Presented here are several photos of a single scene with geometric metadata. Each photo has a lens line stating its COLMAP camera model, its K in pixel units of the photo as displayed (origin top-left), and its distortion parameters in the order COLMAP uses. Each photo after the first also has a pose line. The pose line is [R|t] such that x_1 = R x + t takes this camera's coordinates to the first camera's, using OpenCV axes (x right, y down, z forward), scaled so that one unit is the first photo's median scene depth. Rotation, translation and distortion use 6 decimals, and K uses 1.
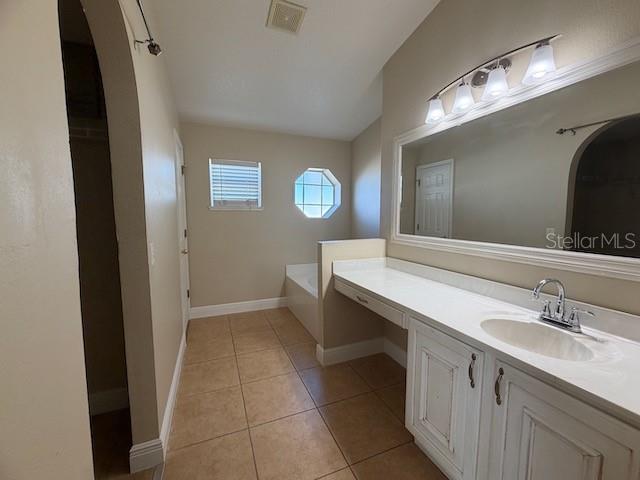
lens RADIAL K [[264.4, 0, 318.2], [0, 264.4, 240.2], [0, 0, 1]] dist [-0.001712, 0.000333]
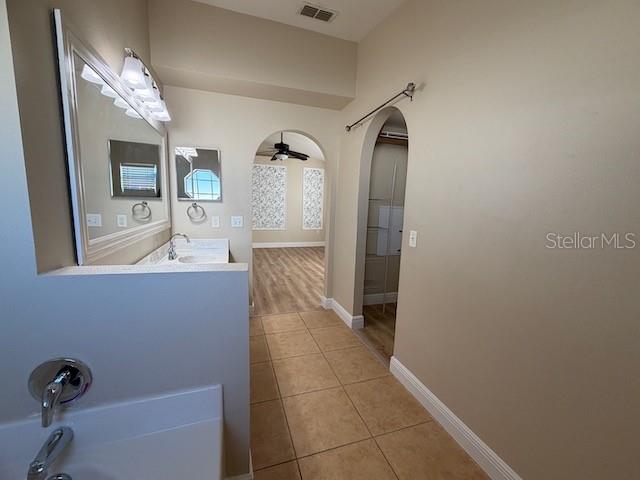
lens RADIAL K [[264.4, 0, 318.2], [0, 264.4, 240.2], [0, 0, 1]] dist [-0.001712, 0.000333]
pose [[-0.997056, -0.040117, 0.065337, -0.182263], [-0.024076, 0.972903, 0.229958, -0.185205], [-0.072792, 0.227708, -0.971005, 1.790433]]
